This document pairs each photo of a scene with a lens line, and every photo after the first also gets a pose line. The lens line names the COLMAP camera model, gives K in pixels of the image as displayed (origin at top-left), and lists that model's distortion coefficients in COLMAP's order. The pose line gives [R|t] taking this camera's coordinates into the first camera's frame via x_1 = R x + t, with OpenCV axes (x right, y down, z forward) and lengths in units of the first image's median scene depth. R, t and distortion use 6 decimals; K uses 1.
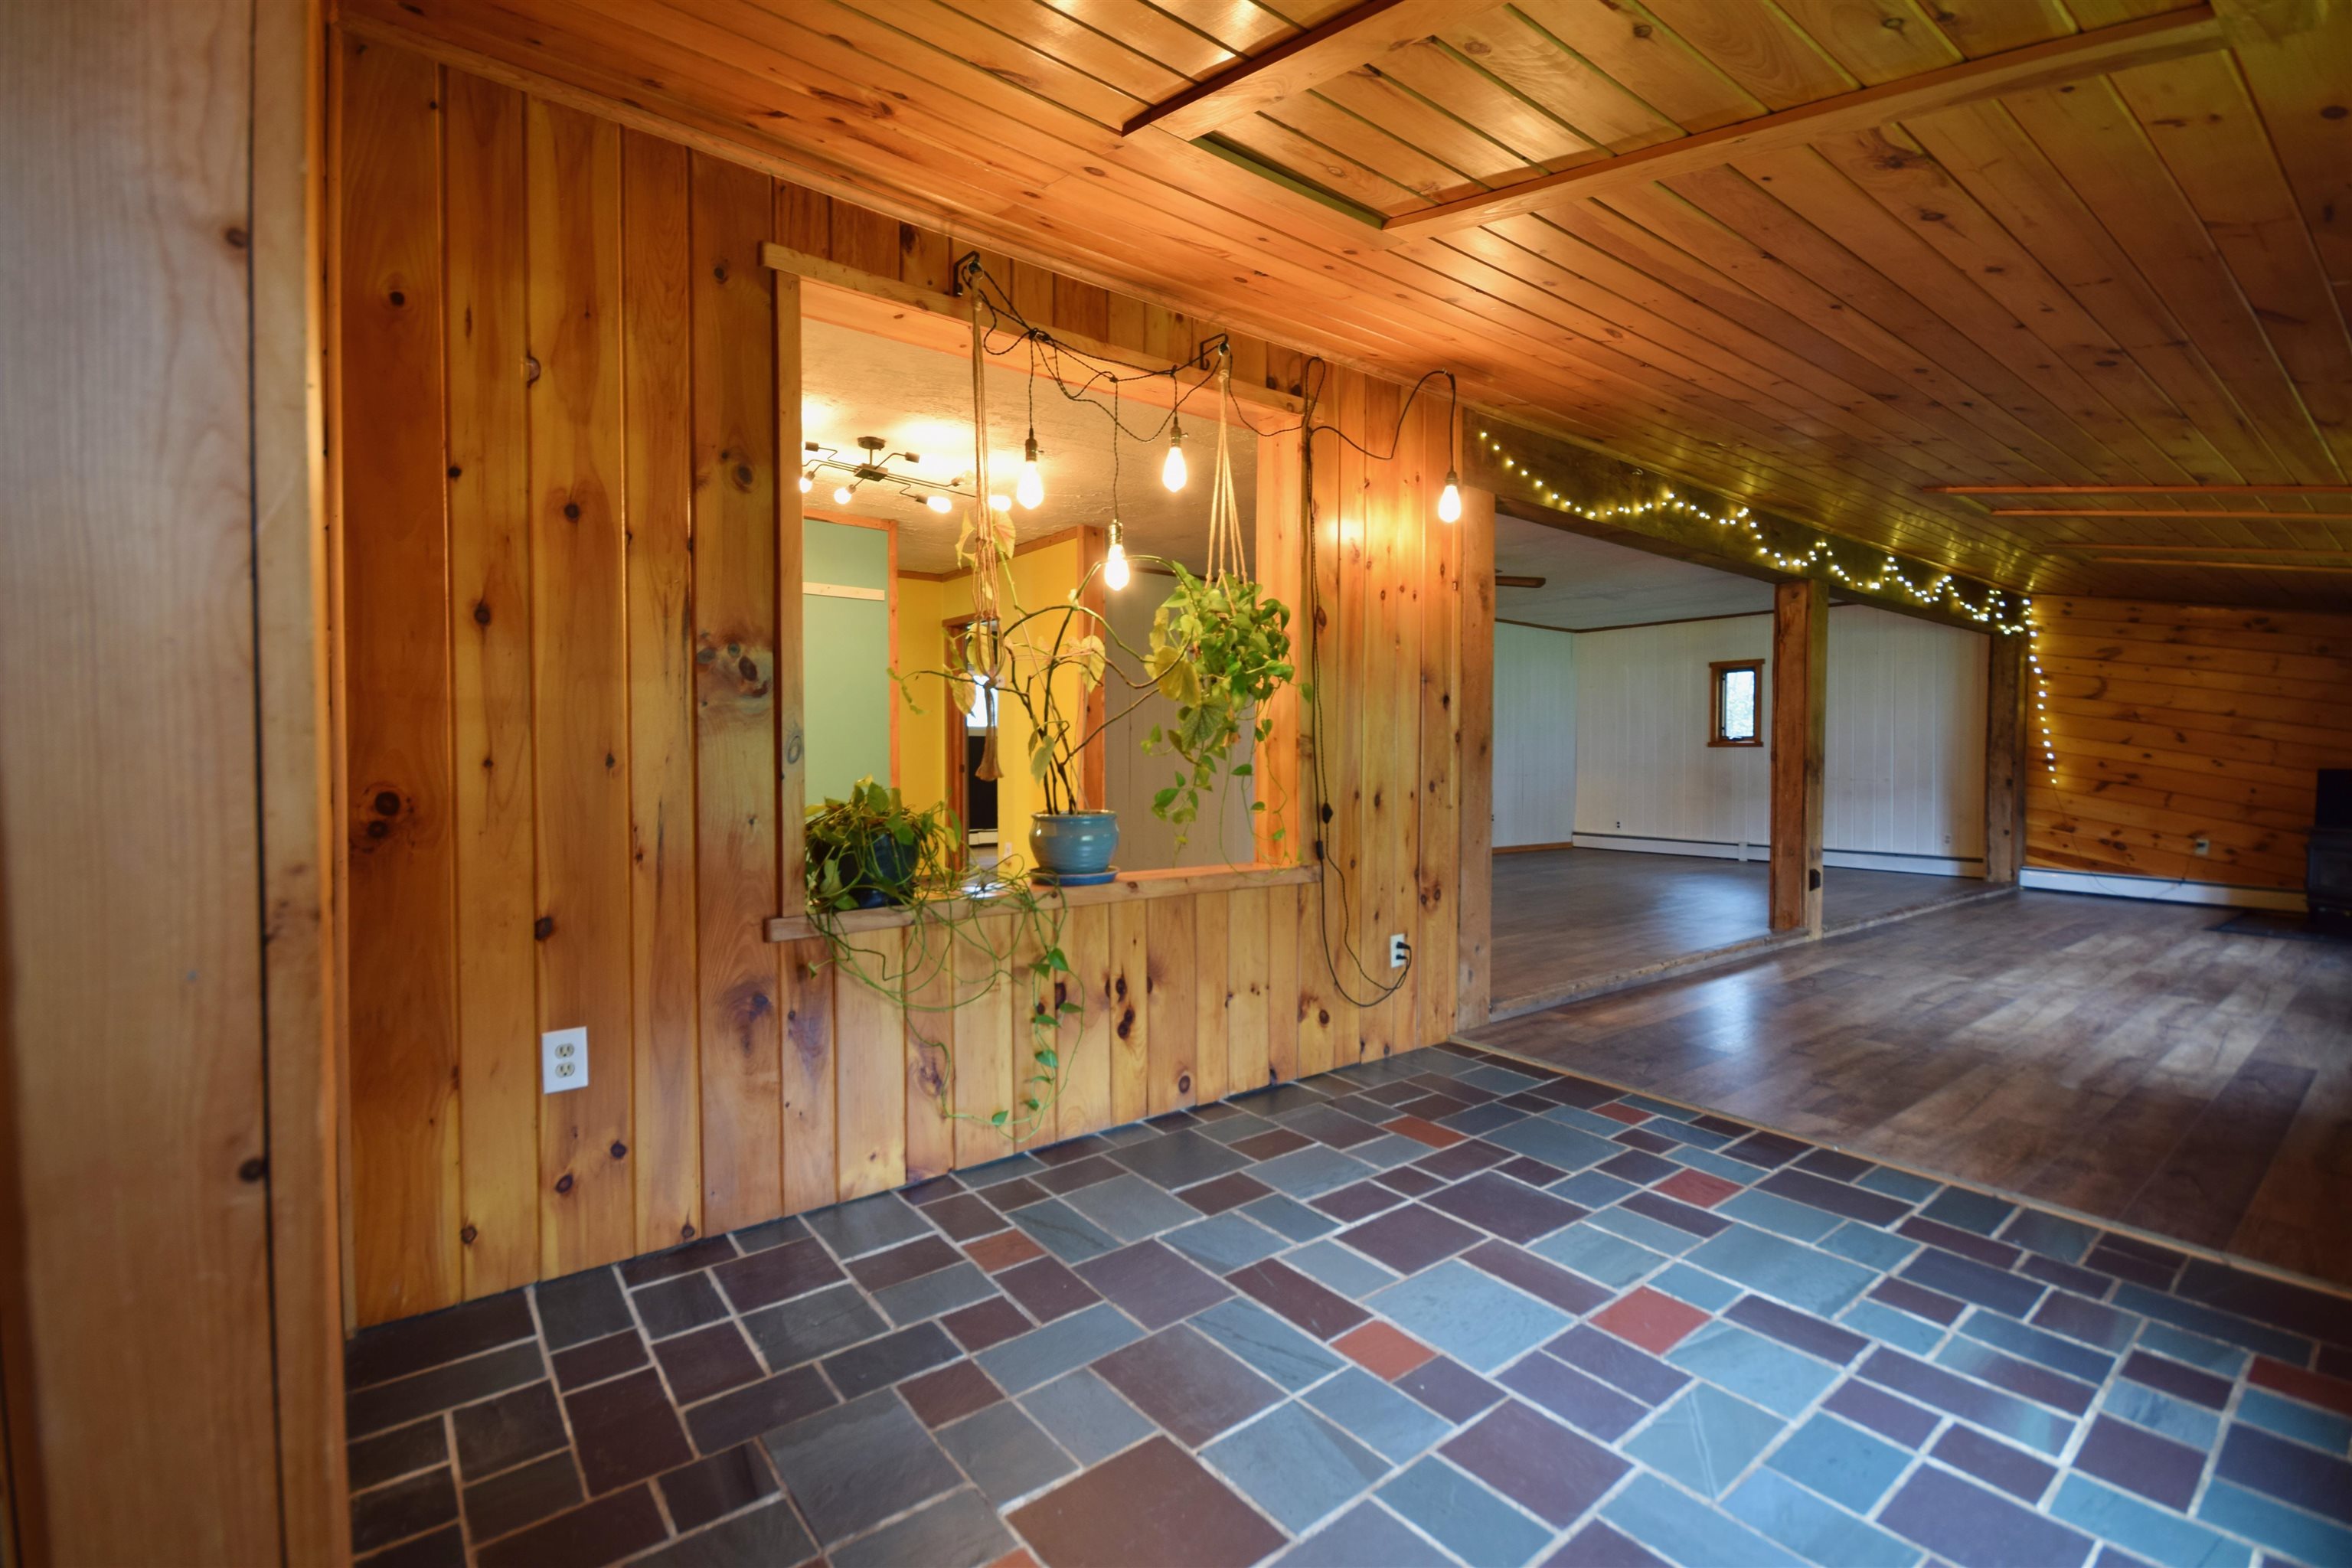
lens RADIAL K [[1027.1, 0, 1168.0], [0, 1027.1, 780.0], [0, 0, 1]] dist [0.017708, -0.015929]
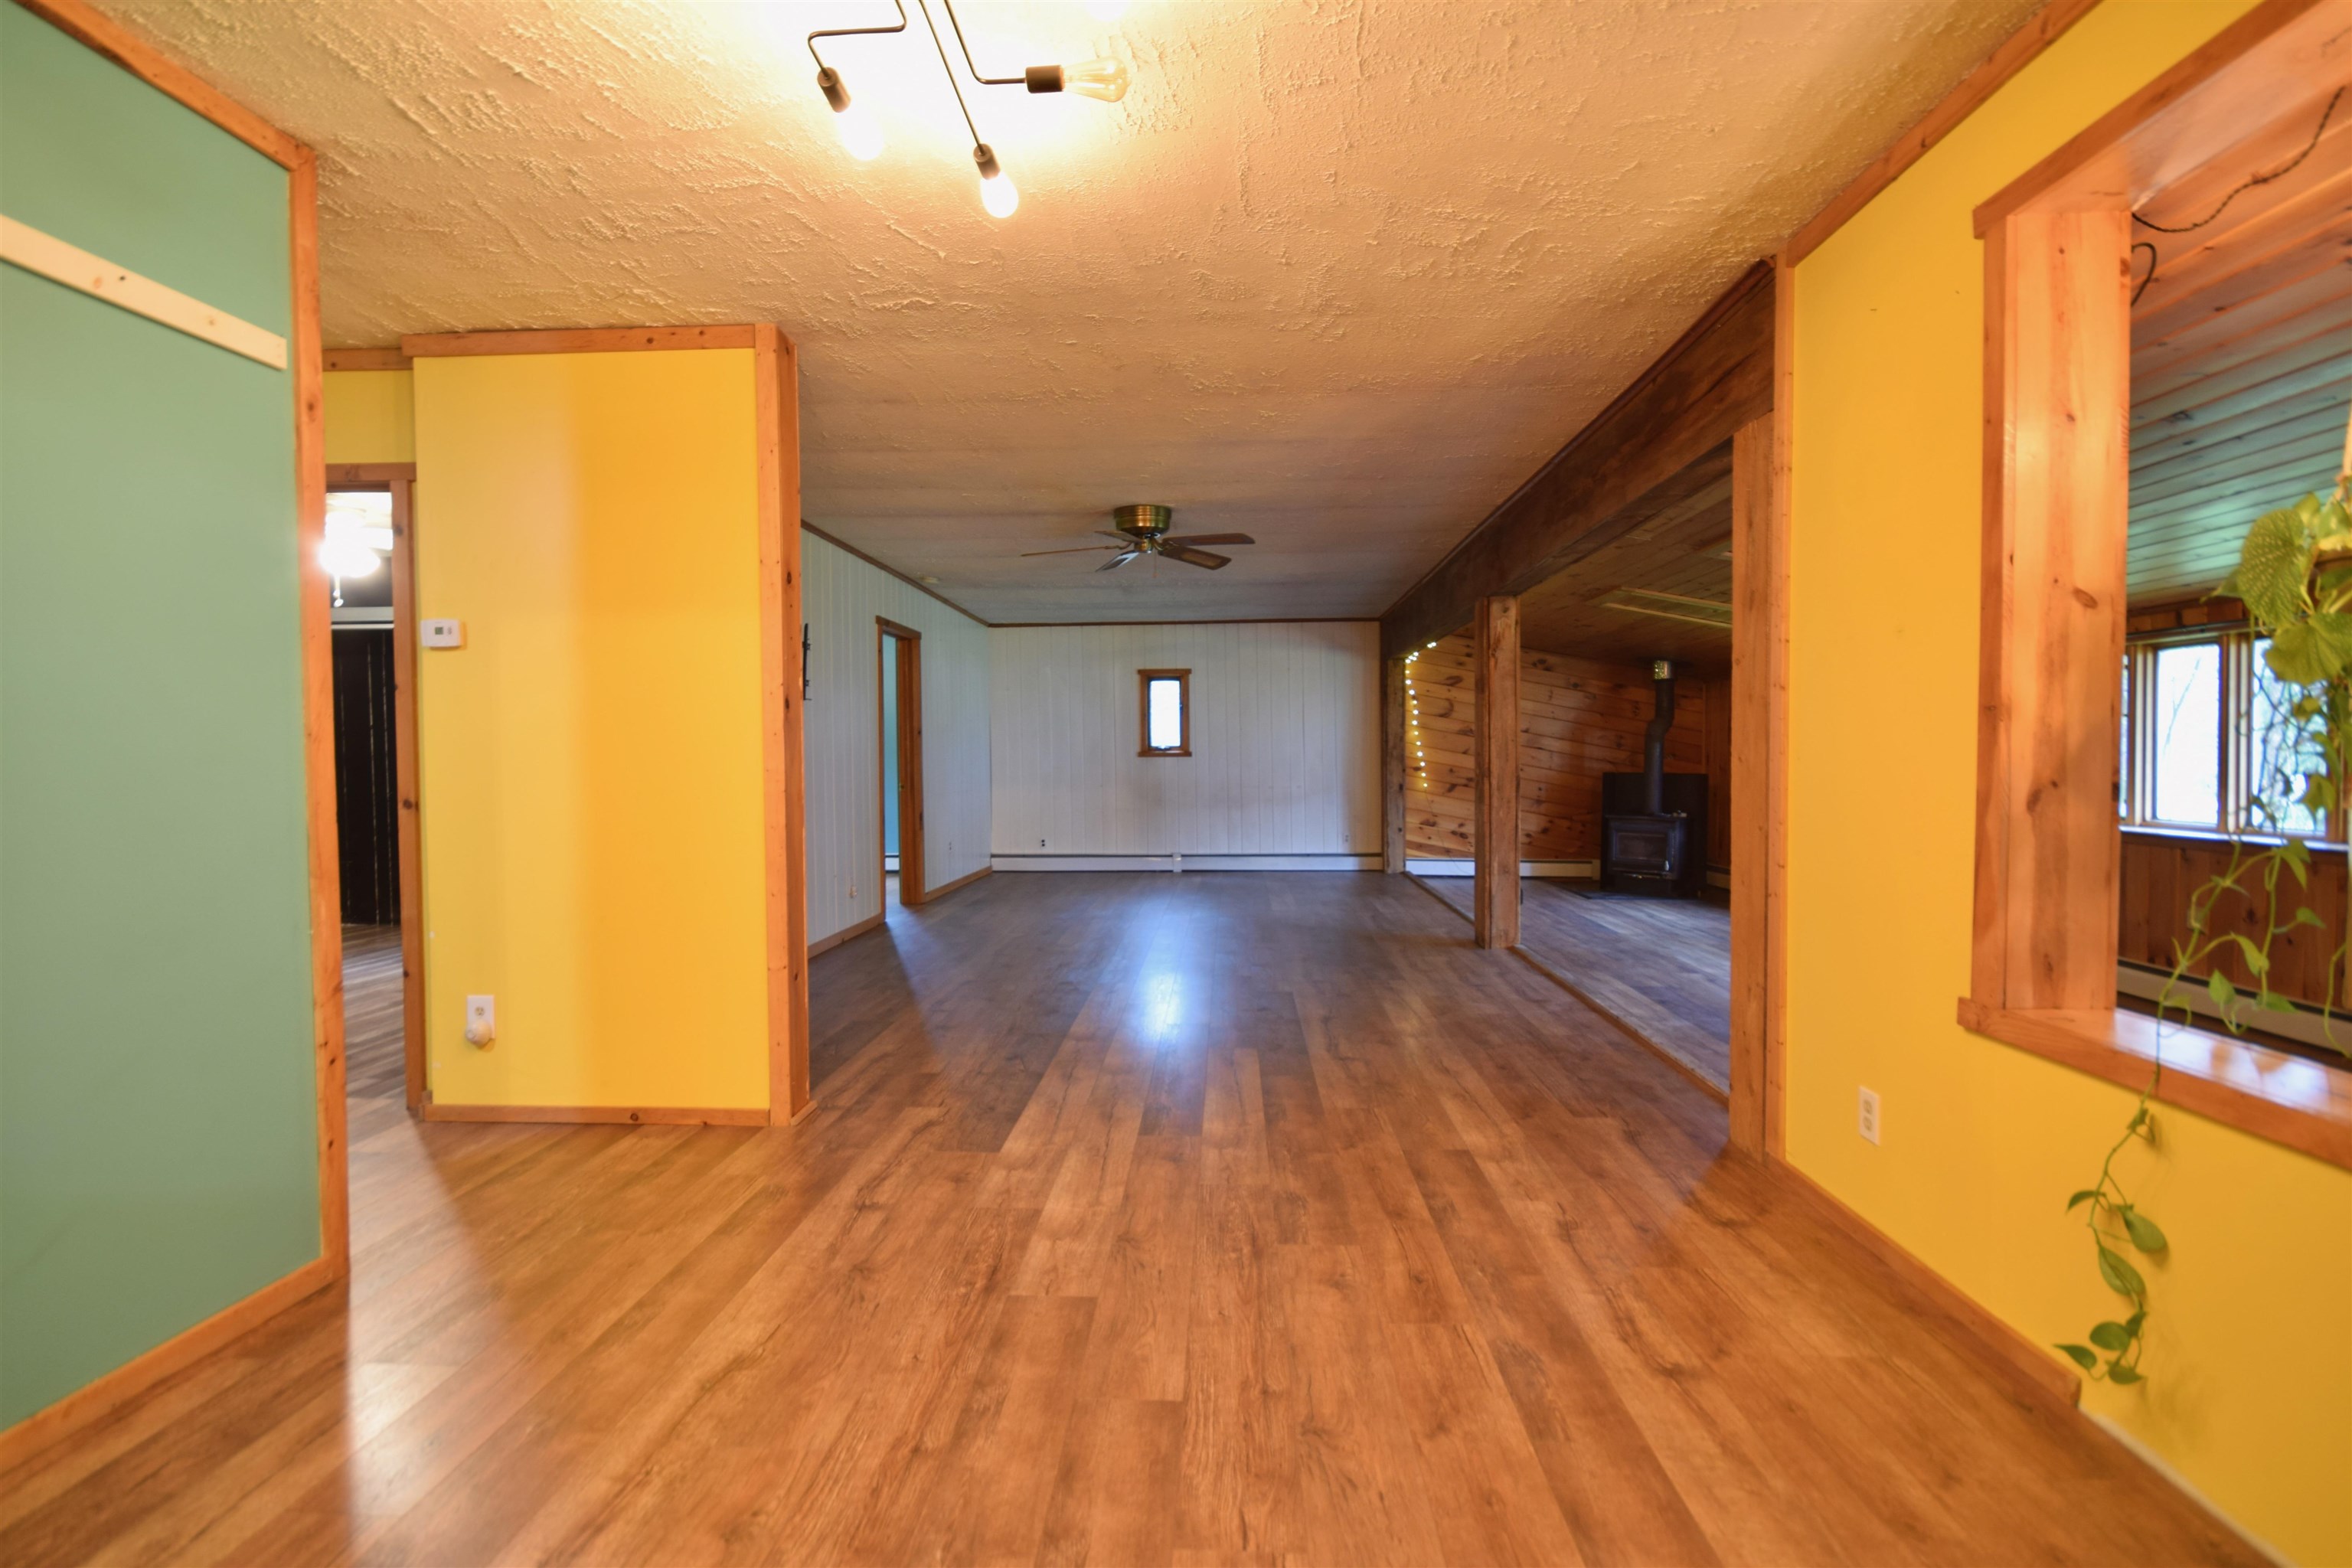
lens RADIAL K [[1056.7, 0, 1172.2], [0, 1056.7, 777.4], [0, 0, 1]] dist [-0.003744, -0.000110]
pose [[0.650908, -0.023958, 0.758778, -0.273214], [0.027065, 0.999599, 0.008344, -0.026540], [-0.758674, 0.015105, 0.651296, 0.433726]]
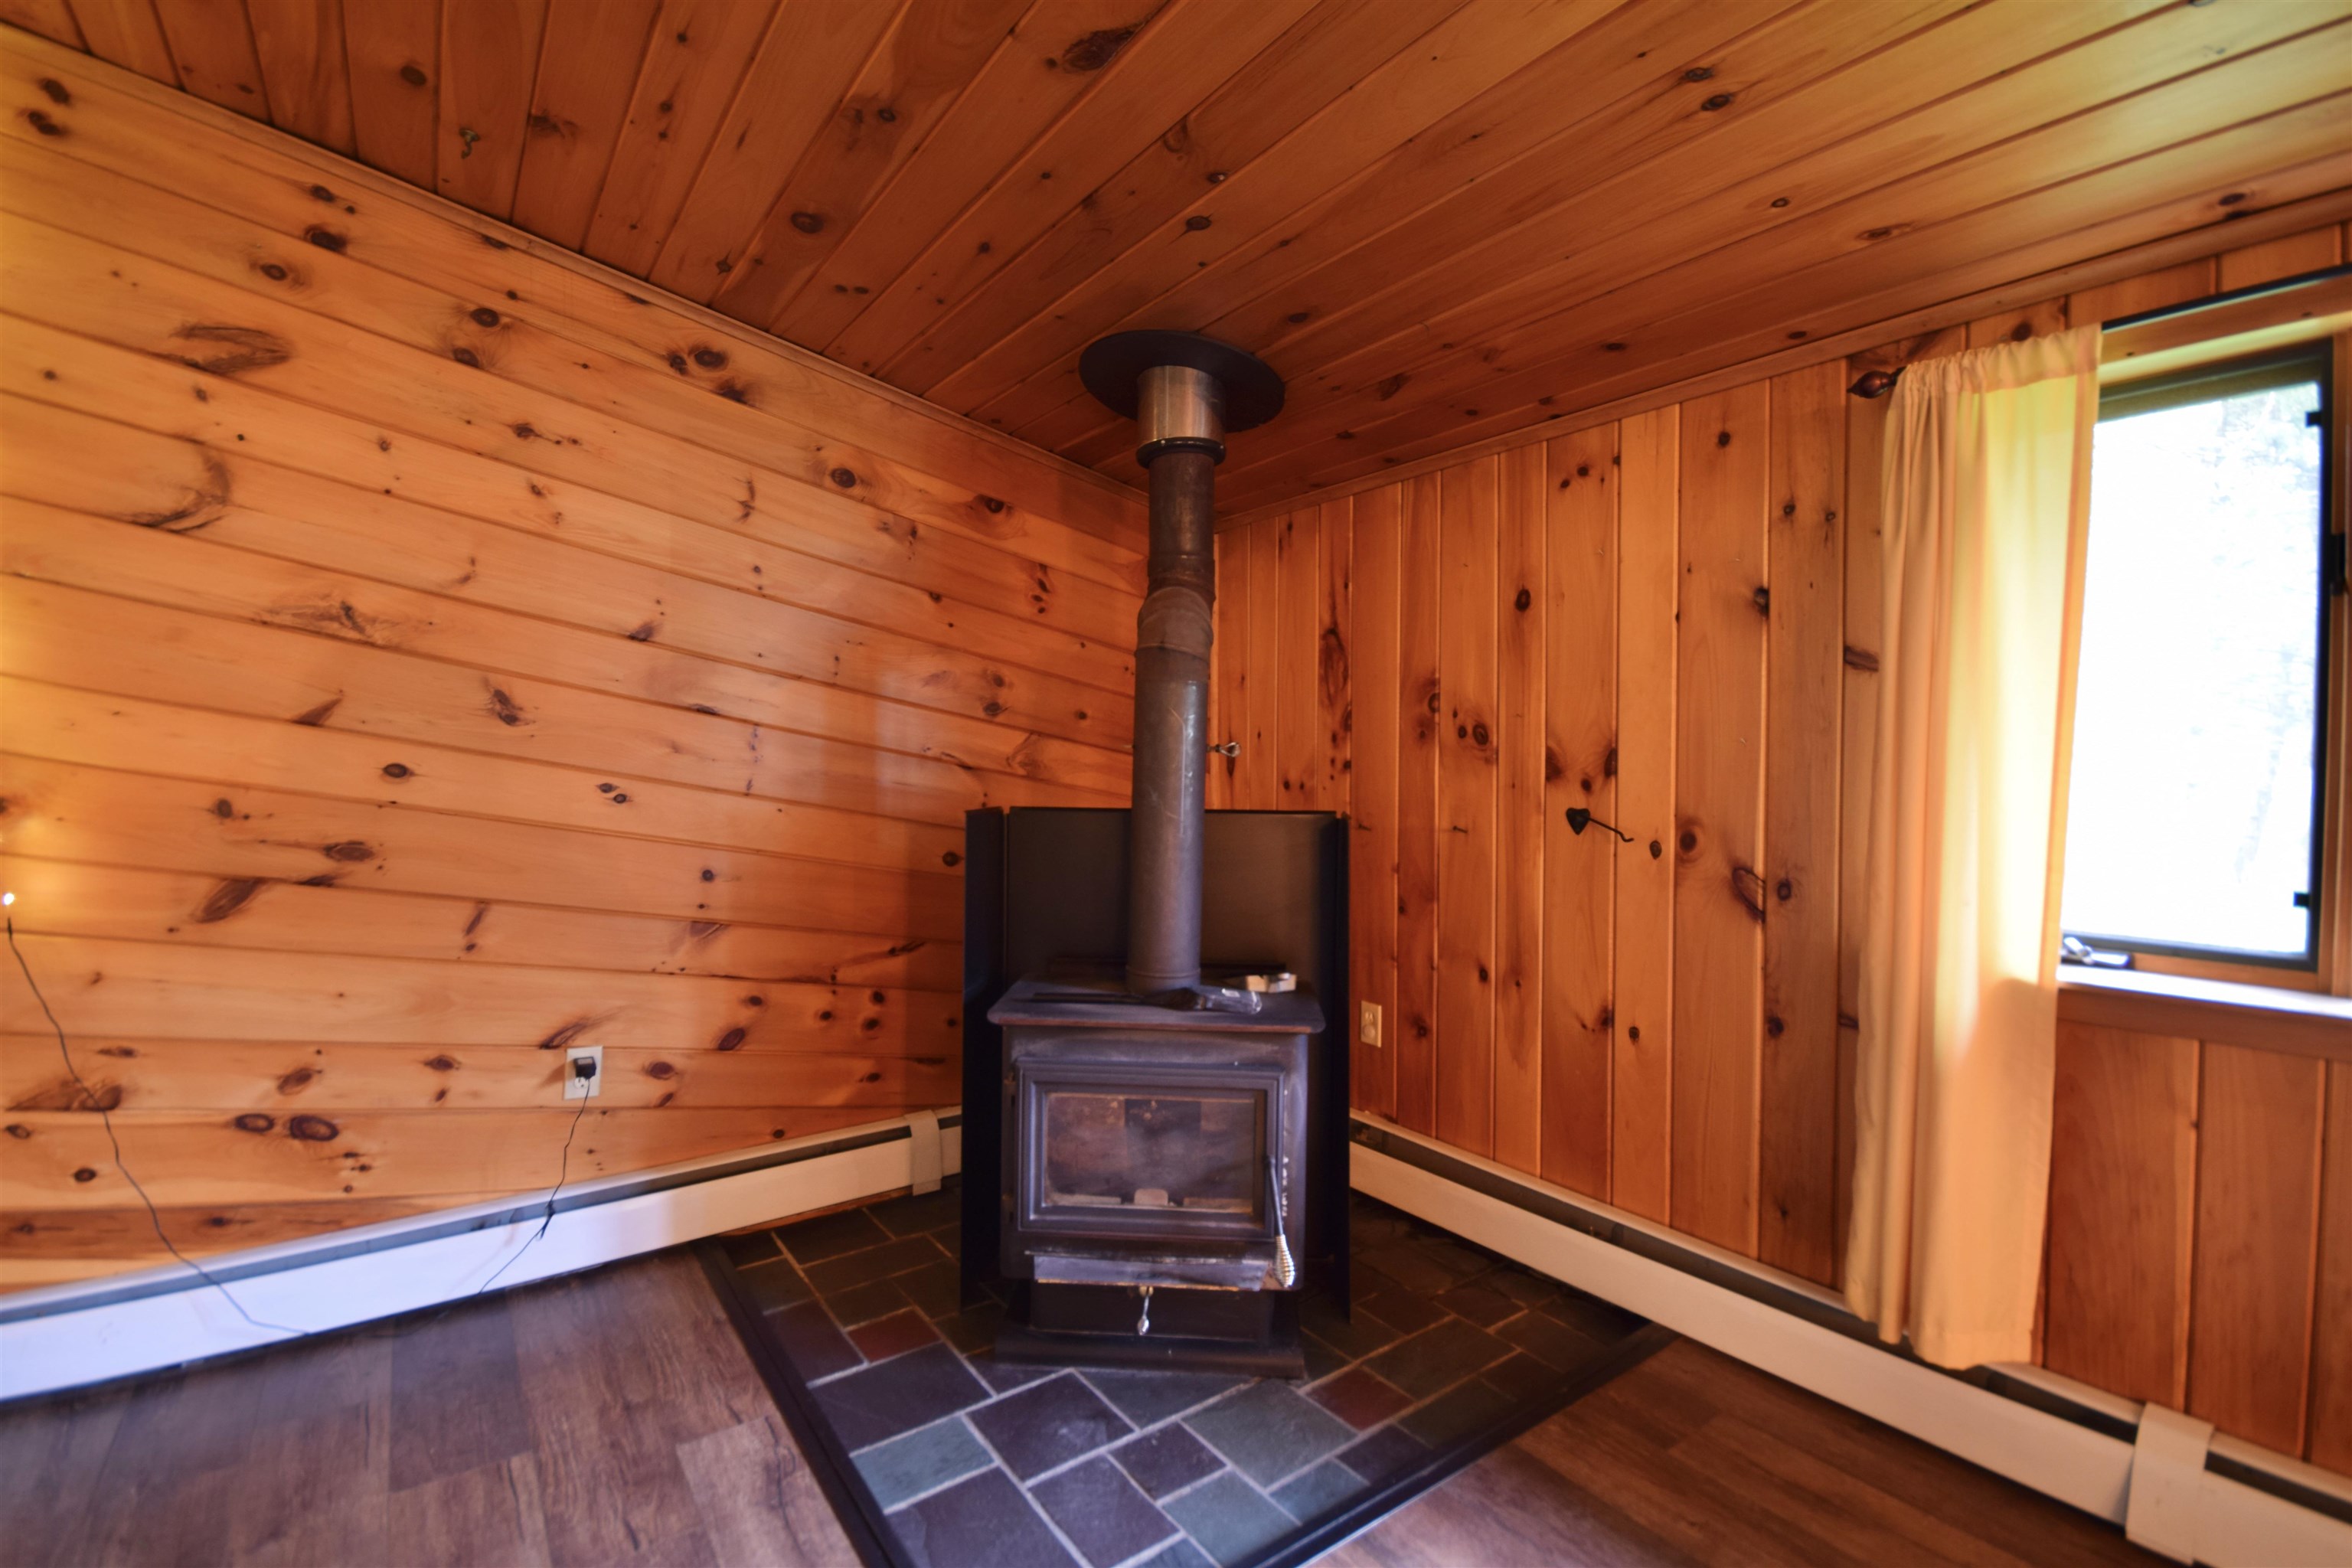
lens RADIAL K [[1027.1, 0, 1168.0], [0, 1027.1, 780.0], [0, 0, 1]] dist [0.017708, -0.015929]
pose [[0.031831, -0.030040, 0.999042, 0.677819], [0.023792, 0.999288, 0.029289, -0.024043], [-0.999210, 0.022837, 0.032523, 0.778190]]
